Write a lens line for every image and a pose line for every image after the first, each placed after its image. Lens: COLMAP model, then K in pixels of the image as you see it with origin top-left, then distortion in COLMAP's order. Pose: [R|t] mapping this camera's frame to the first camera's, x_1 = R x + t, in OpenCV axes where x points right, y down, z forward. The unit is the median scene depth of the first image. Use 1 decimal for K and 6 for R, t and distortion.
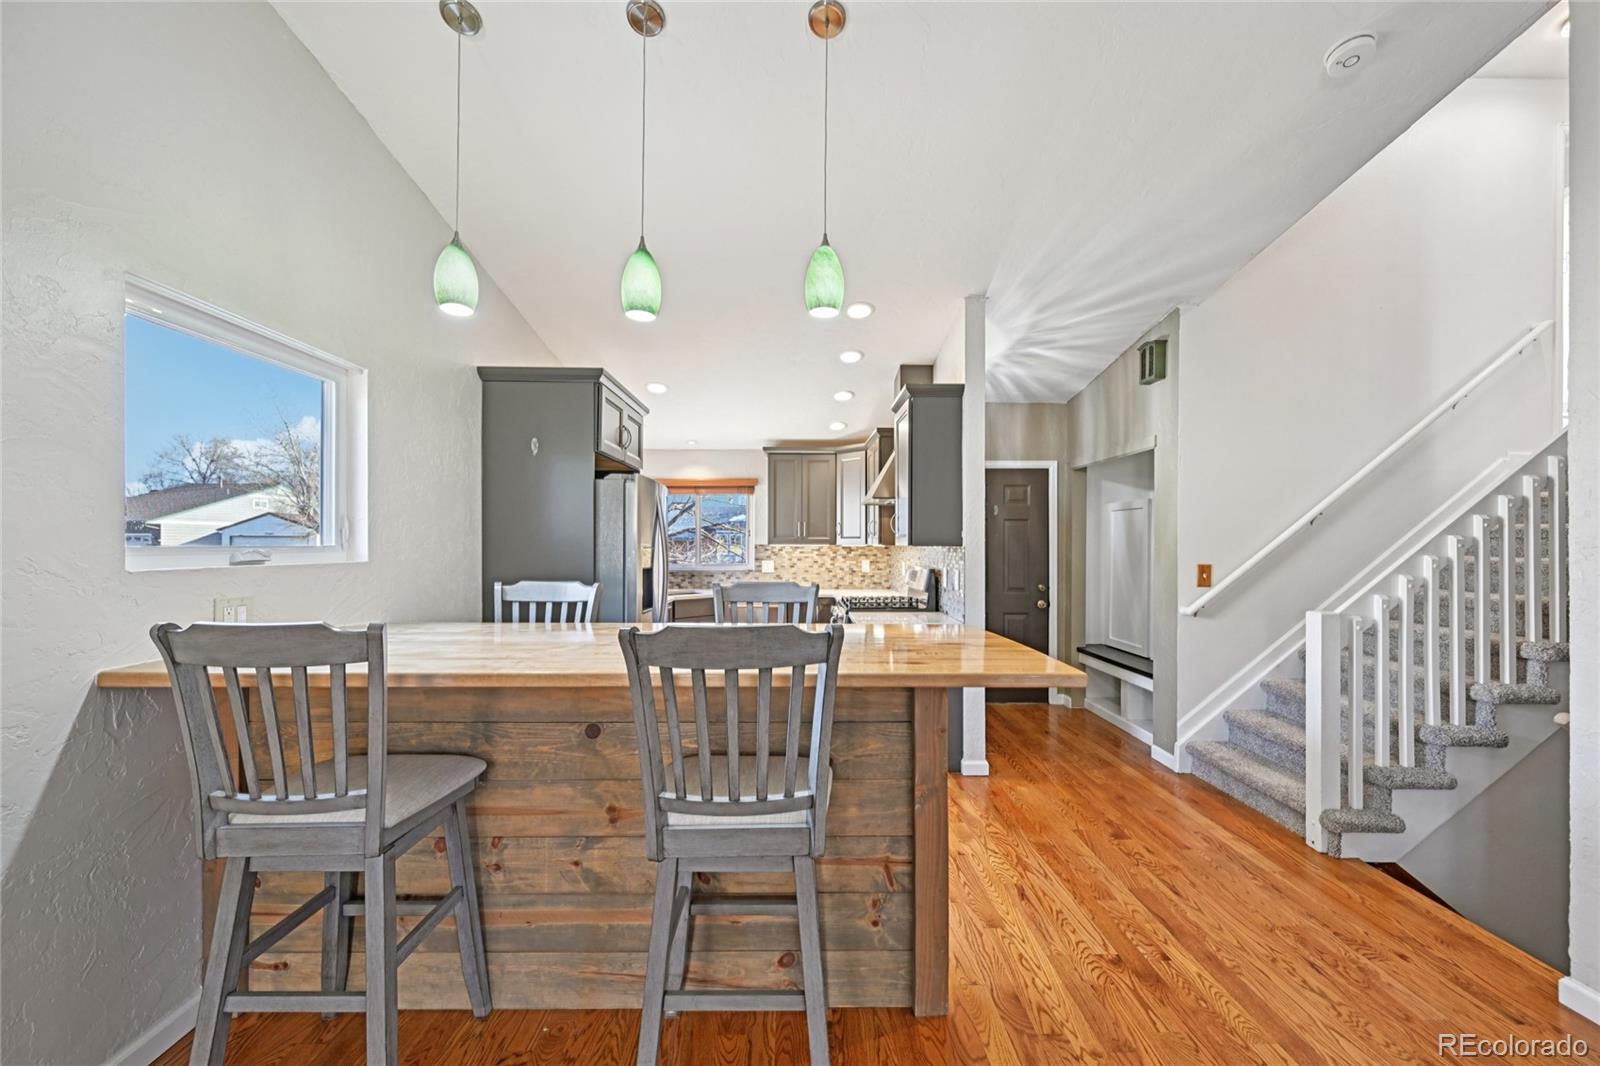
lens RADIAL K [[625.4, 0, 802.3], [0, 625.4, 540.1], [0, 0, 1]] dist [-0.001217, -0.000211]
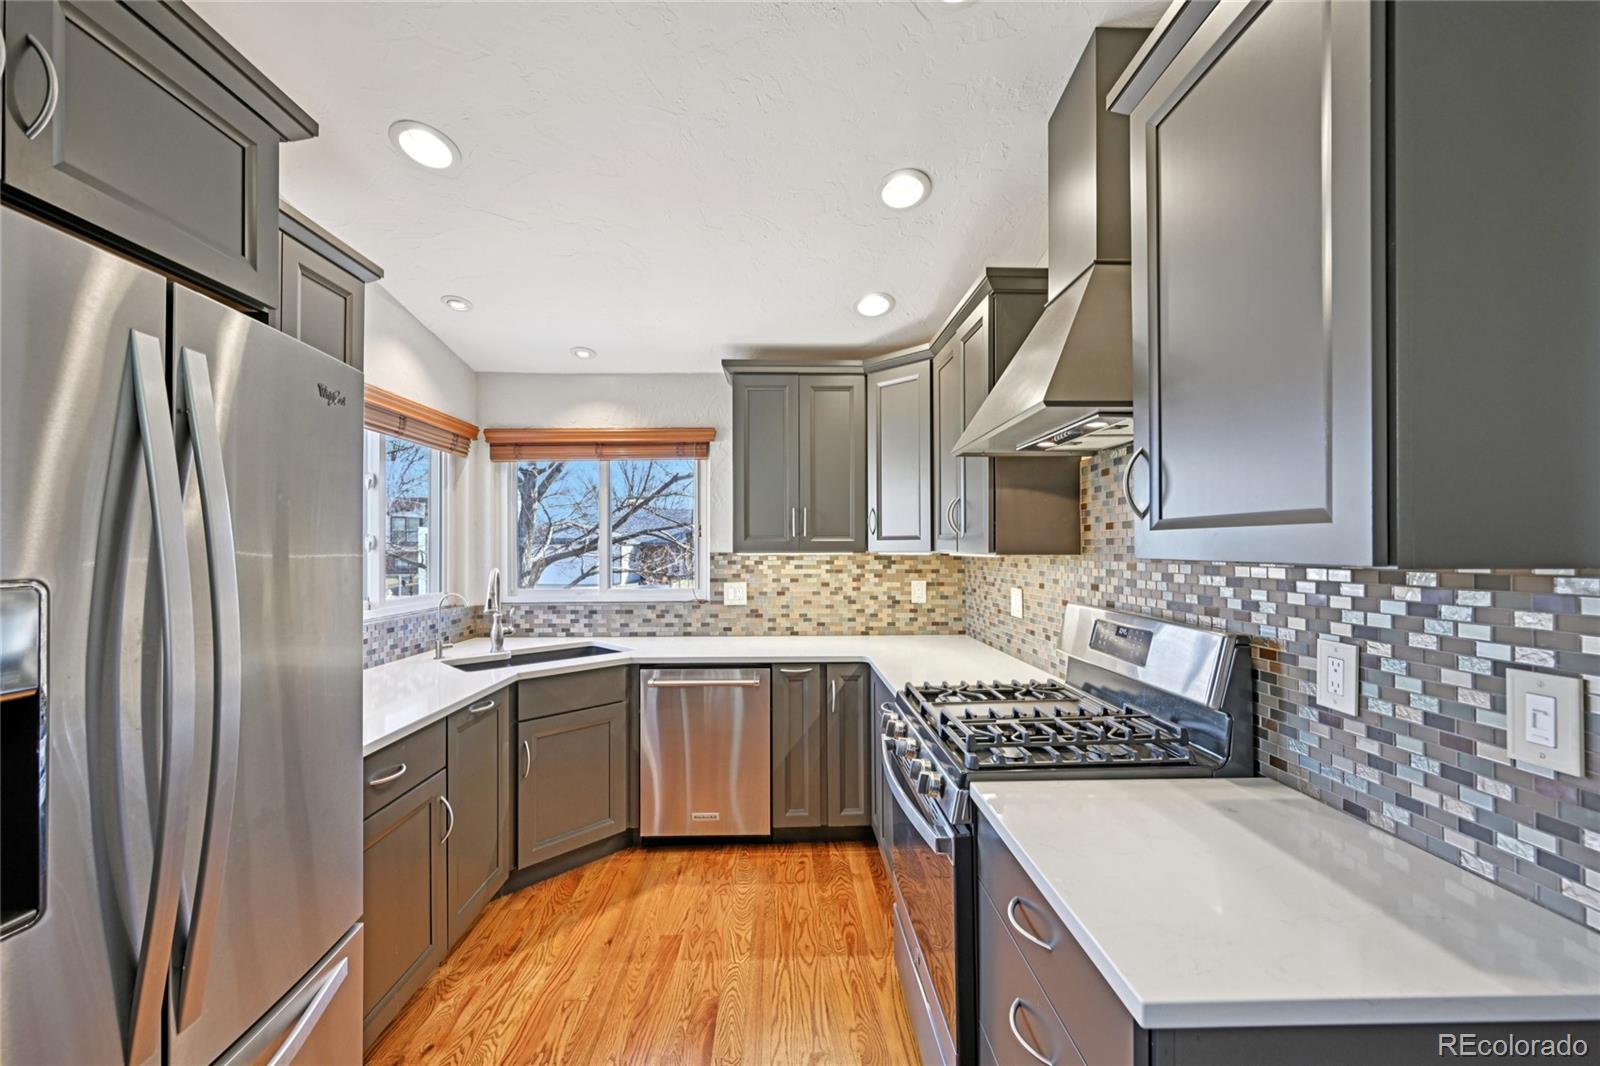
lens RADIAL K [[625.4, 0, 797.1], [0, 625.4, 545.7], [0, 0, 1]] dist [-0.001217, -0.000211]
pose [[0.999927, -0.004874, 0.011098, -0.012501], [0.004855, 0.999987, 0.001708, 0.001164], [-0.011107, -0.001654, 0.999937, 0.730545]]
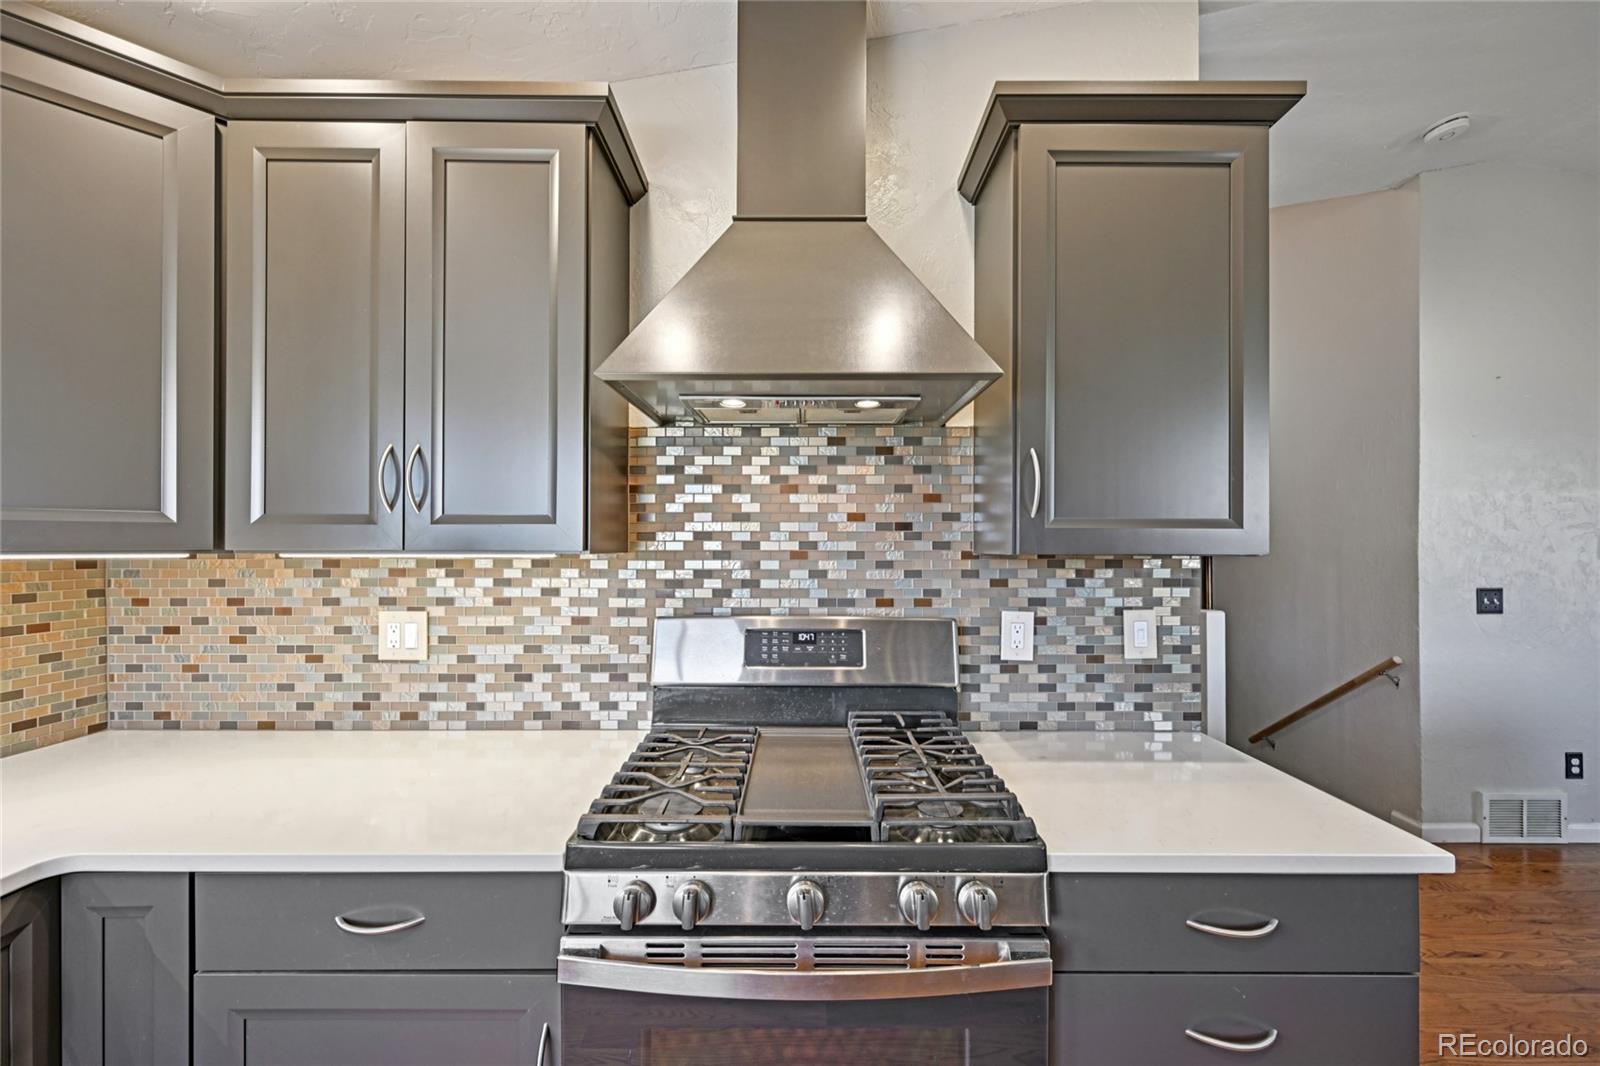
lens RADIAL K [[625.4, 0, 803.4], [0, 625.4, 540.7], [0, 0, 1]] dist [-0.001217, -0.000211]
pose [[0.009371, 0.003694, 0.999949, -0.157504], [-0.008395, 0.999958, -0.003616, 0.004001], [-0.999921, -0.008361, 0.009402, 1.126968]]
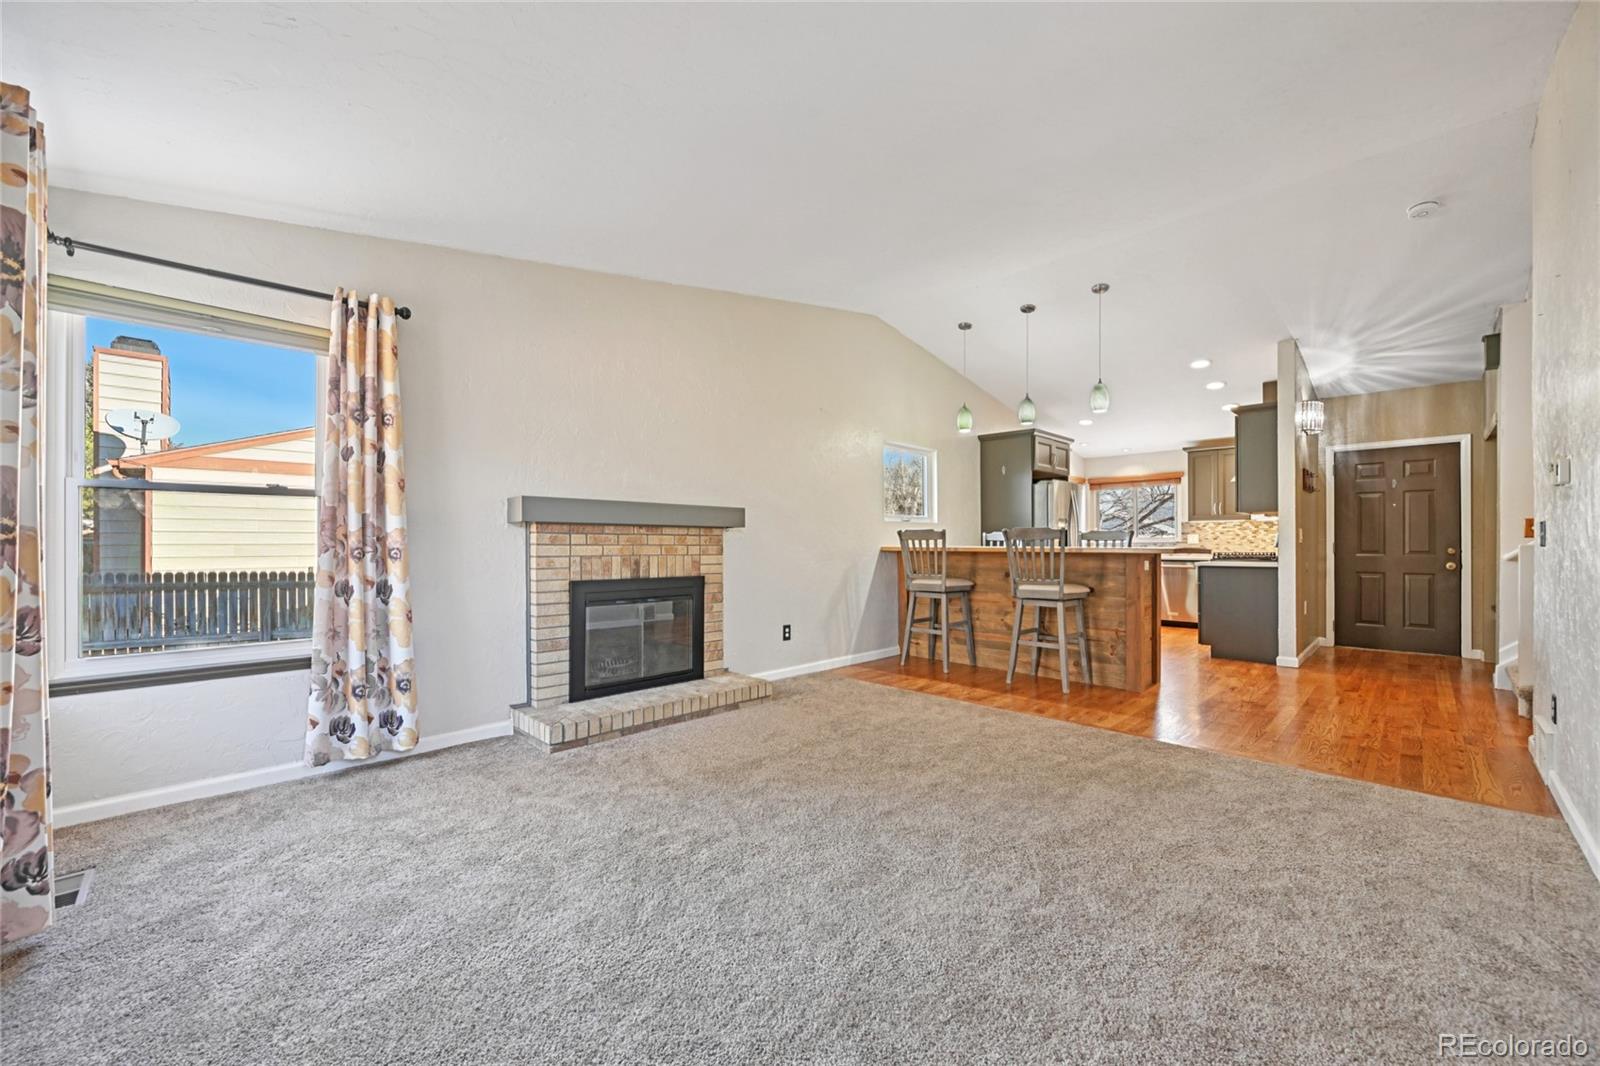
lens RADIAL K [[625.4, 0, 803.5], [0, 625.4, 541.8], [0, 0, 1]] dist [-0.001217, -0.000211]
pose [[0.702118, -0.005508, -0.712040, 0.465829], [0.008240, 0.999966, 0.000390, 0.063926], [0.712013, -0.006141, 0.702139, -0.743381]]
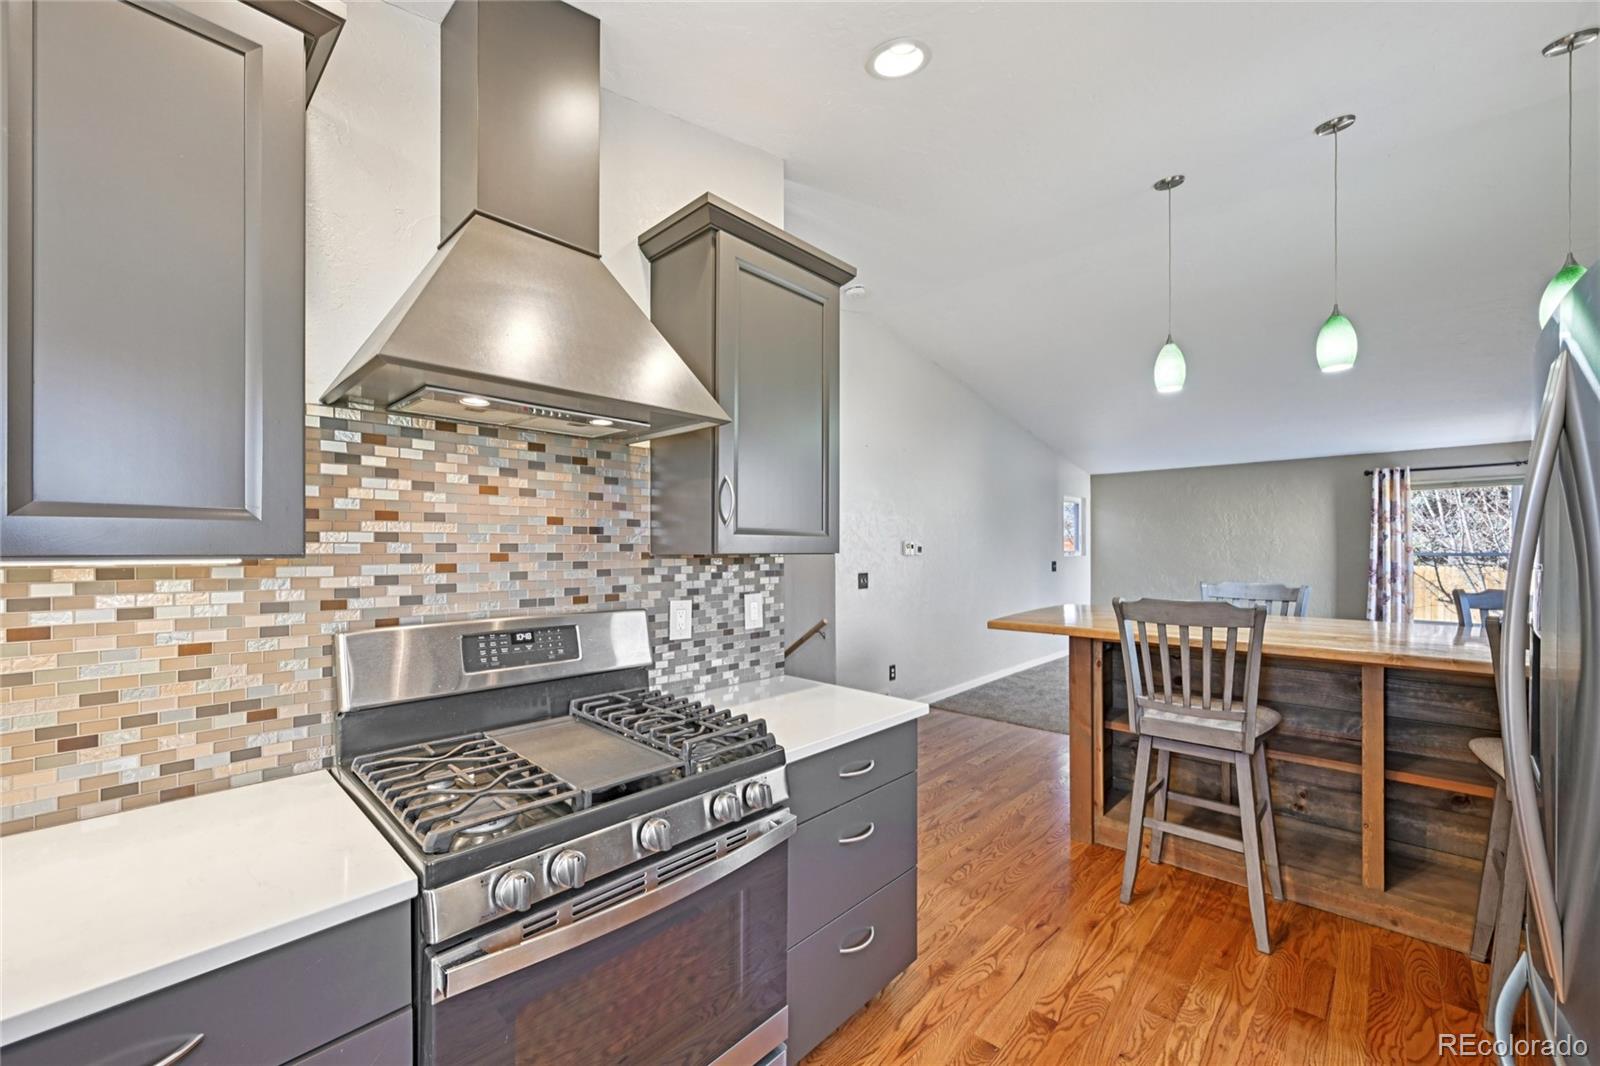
lens RADIAL K [[625.4, 0, 802.0], [0, 625.4, 549.1], [0, 0, 1]] dist [-0.001217, -0.000211]
pose [[-0.721803, -0.005291, 0.692079, -0.172017], [-0.007825, 0.999969, -0.000516, 0.005111], [-0.692055, -0.005788, -0.721822, 1.280630]]
